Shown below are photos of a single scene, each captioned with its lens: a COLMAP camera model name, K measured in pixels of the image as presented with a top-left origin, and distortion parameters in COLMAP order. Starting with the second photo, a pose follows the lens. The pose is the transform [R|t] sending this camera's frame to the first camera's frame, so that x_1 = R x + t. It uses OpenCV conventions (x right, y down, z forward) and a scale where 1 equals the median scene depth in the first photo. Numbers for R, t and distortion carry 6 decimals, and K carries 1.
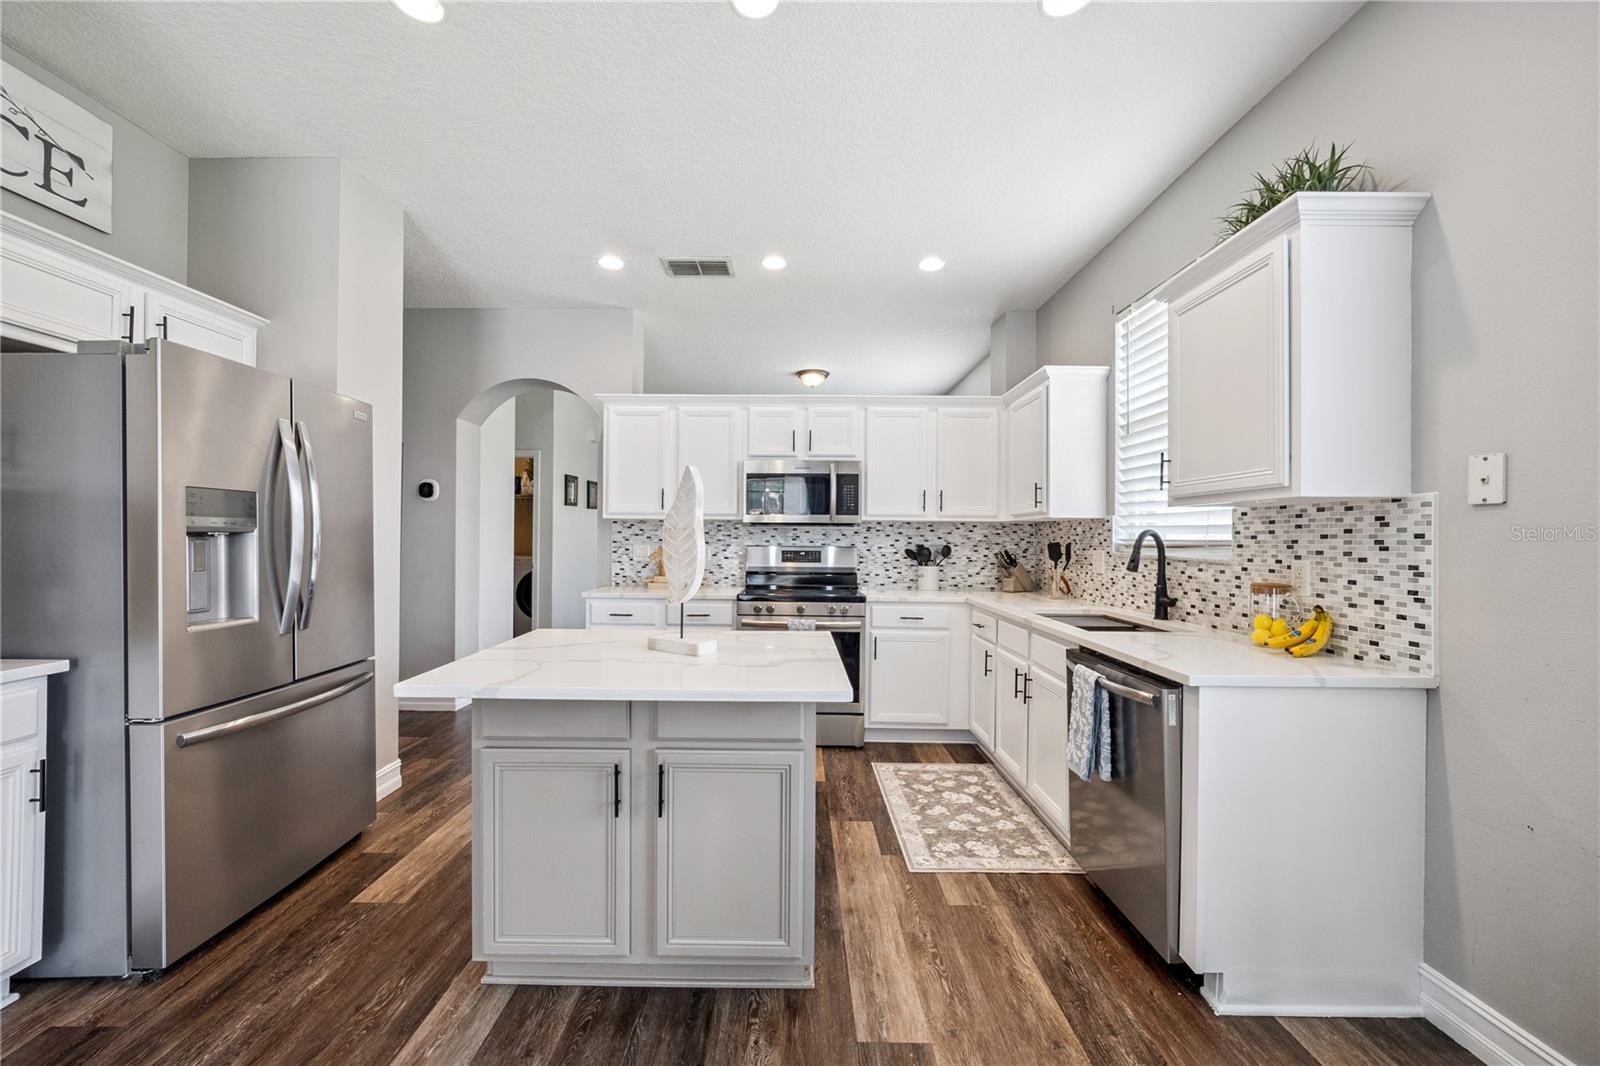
lens RADIAL K [[645.5, 0, 785.3], [0, 645.5, 534.1], [0, 0, 1]] dist [-0.014369, 0.004706]
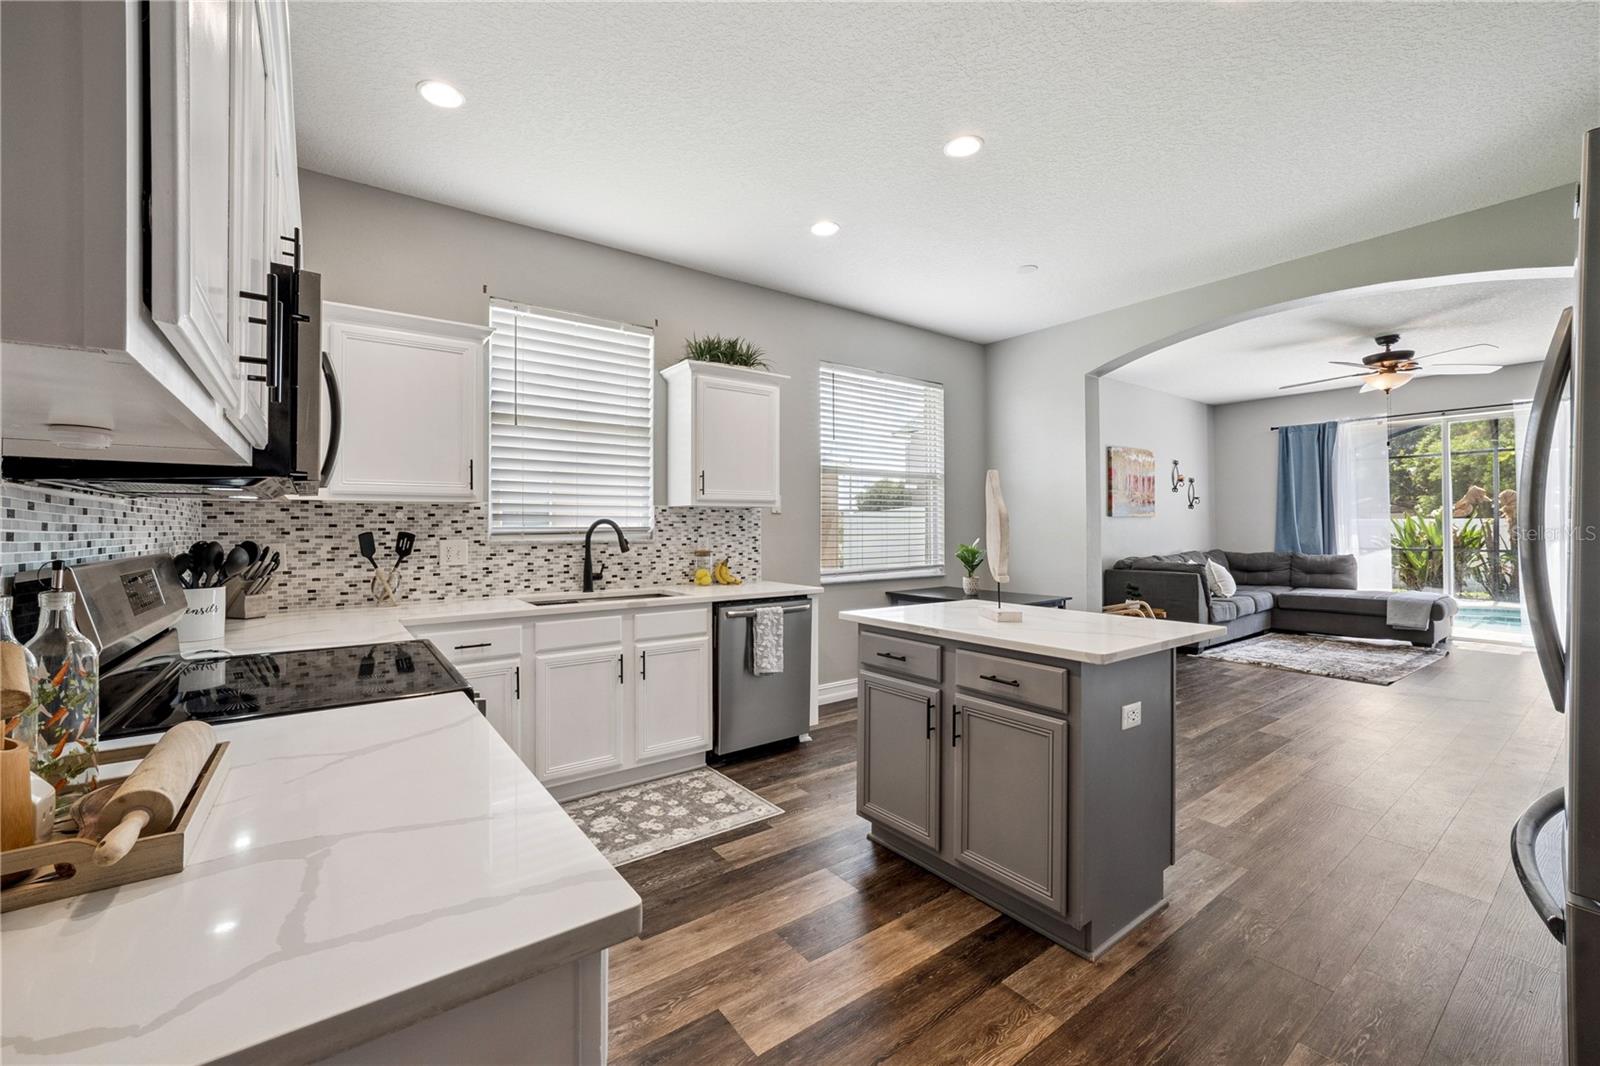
lens RADIAL K [[645.5, 0, 787.6], [0, 645.5, 521.5], [0, 0, 1]] dist [-0.014369, 0.004706]
pose [[-0.601580, 0.000744, 0.798812, -0.711121], [-0.005593, 0.999971, -0.005144, 0.002622], [-0.798793, -0.007562, -0.601559, 1.628985]]
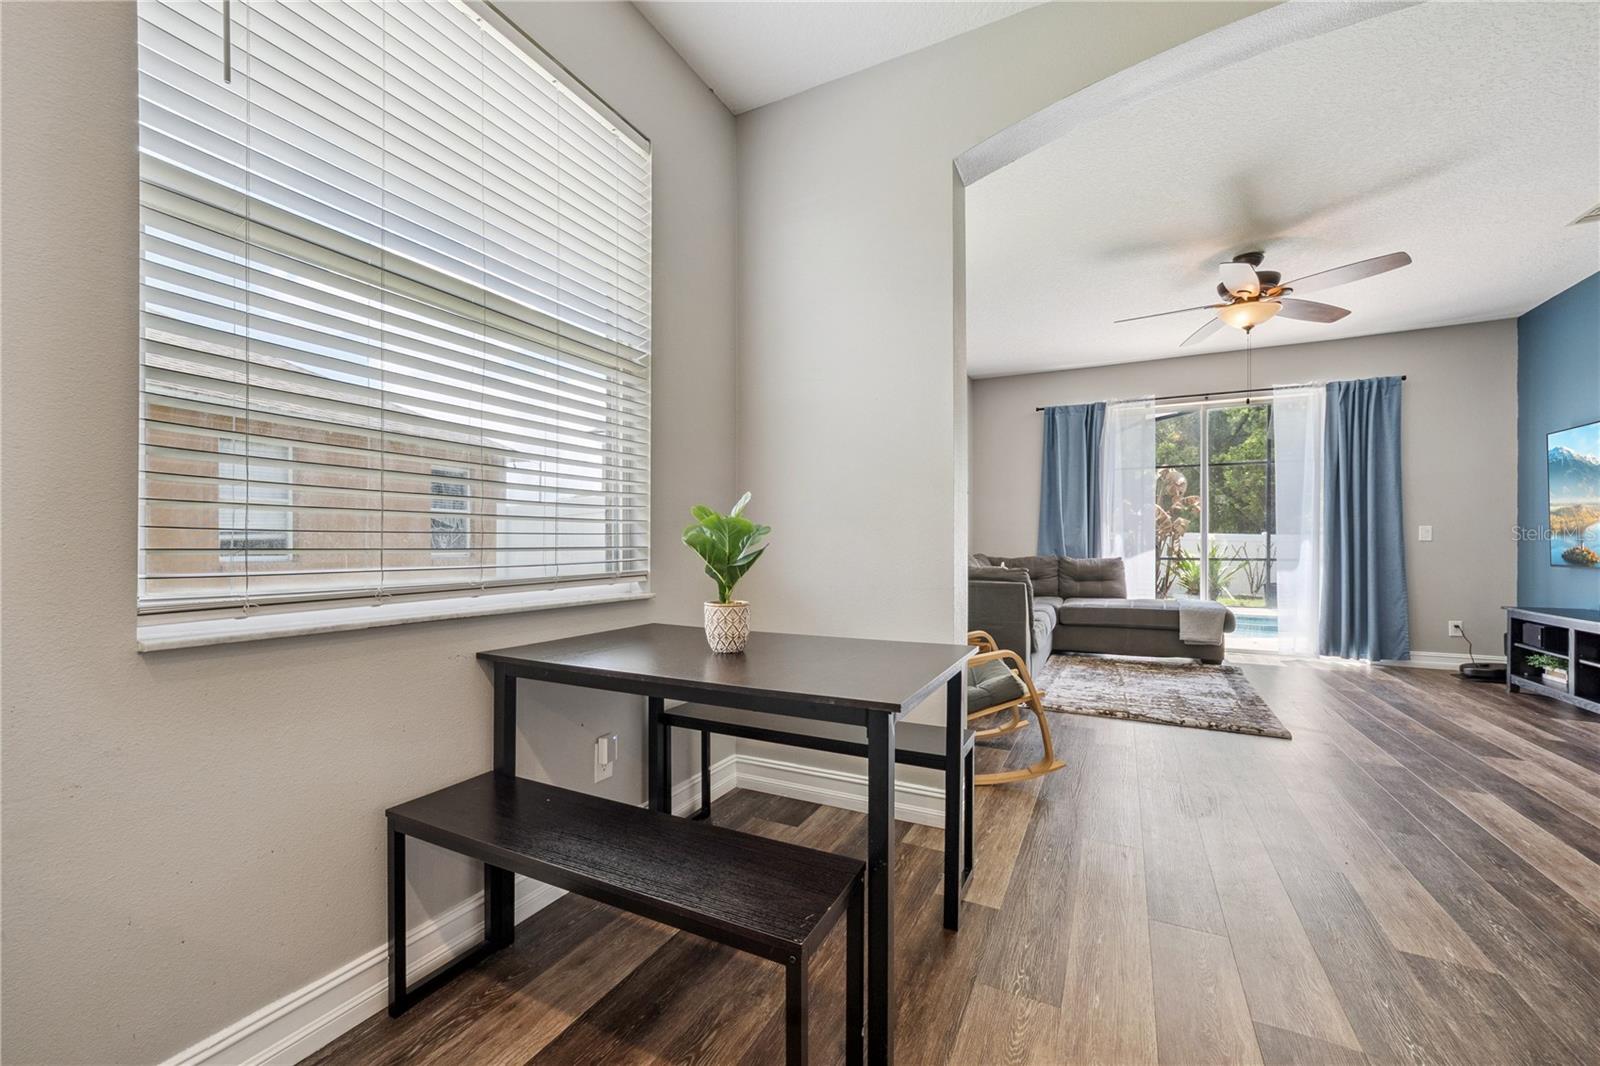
lens RADIAL K [[645.5, 0, 787.3], [0, 645.5, 542.6], [0, 0, 1]] dist [-0.014369, 0.004706]
pose [[-0.893026, -0.007080, 0.449949, 0.105114], [-0.010636, 0.999929, -0.005374, 0.092880], [-0.449879, -0.009585, -0.893038, 0.648522]]
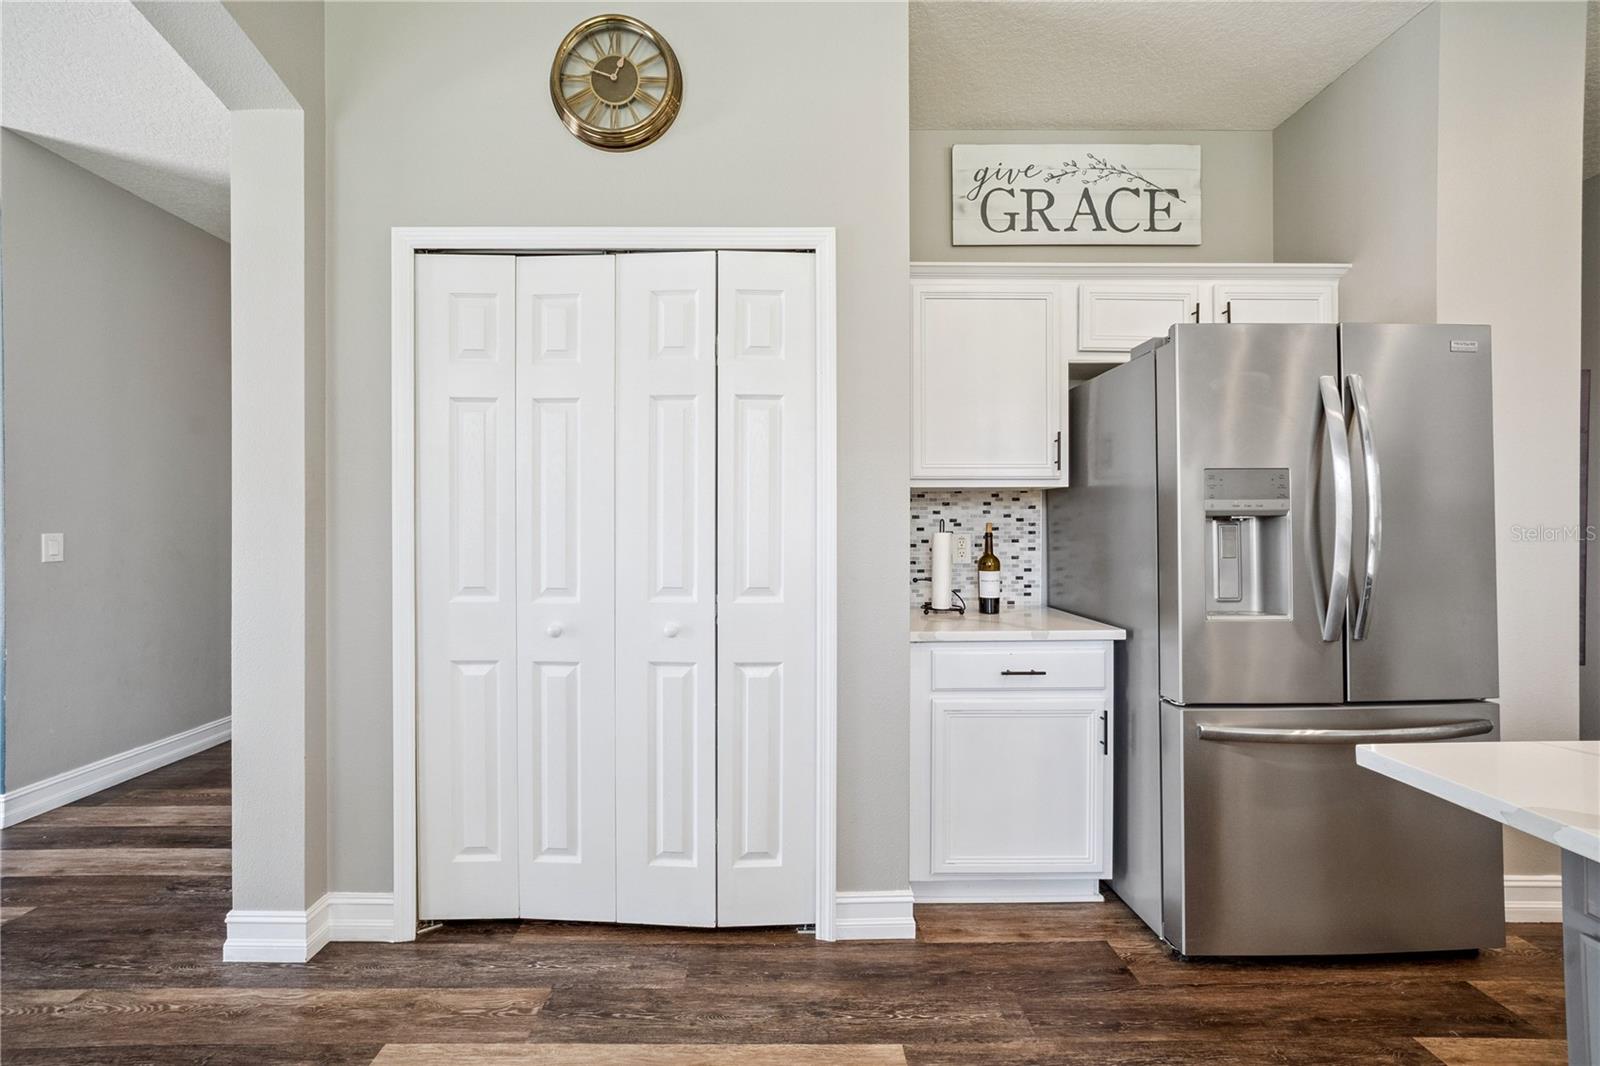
lens RADIAL K [[645.5, 0, 788.5], [0, 645.5, 522.8], [0, 0, 1]] dist [-0.014369, 0.004706]
pose [[0.017415, -0.010499, -0.999793, 0.014021], [0.006757, 0.999923, -0.010383, 0.009260], [0.999826, -0.006575, 0.017484, 0.261287]]
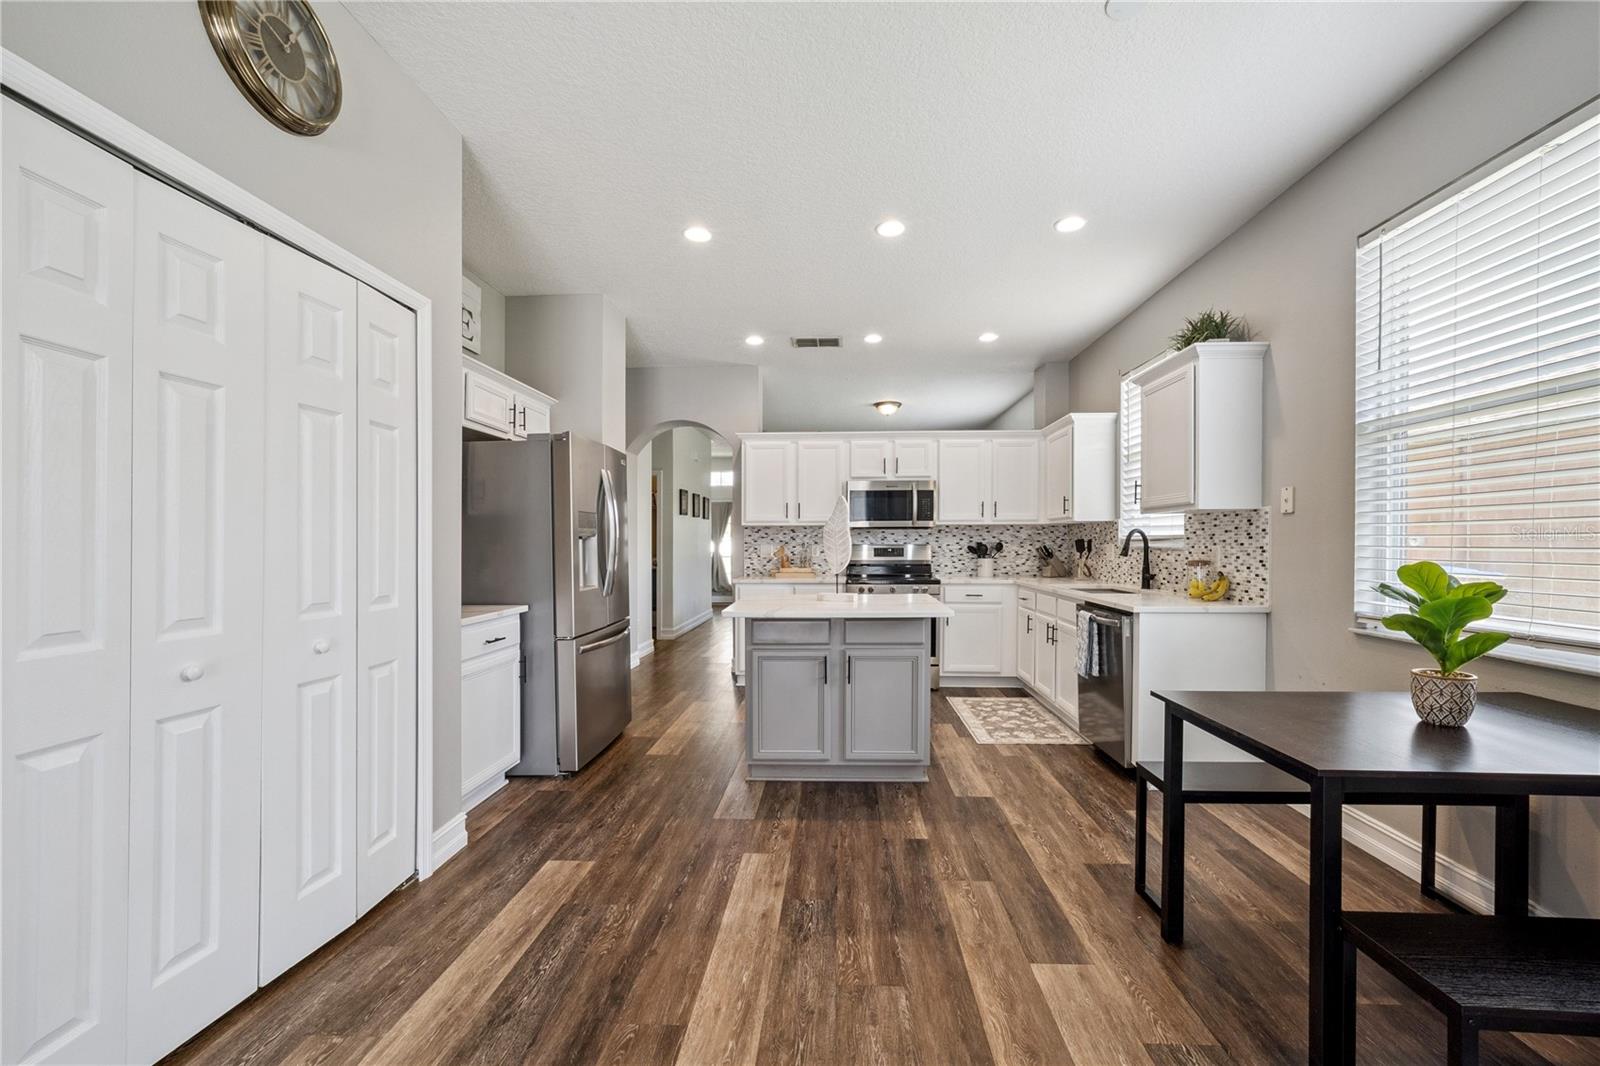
lens RADIAL K [[645.5, 0, 812.5], [0, 645.5, 556.1], [0, 0, 1]] dist [-0.014369, 0.004706]
pose [[0.999325, -0.010629, -0.035174, -0.151273], [0.011579, 0.999571, 0.026911, 0.008558], [0.034873, -0.027300, 0.999019, -0.583432]]
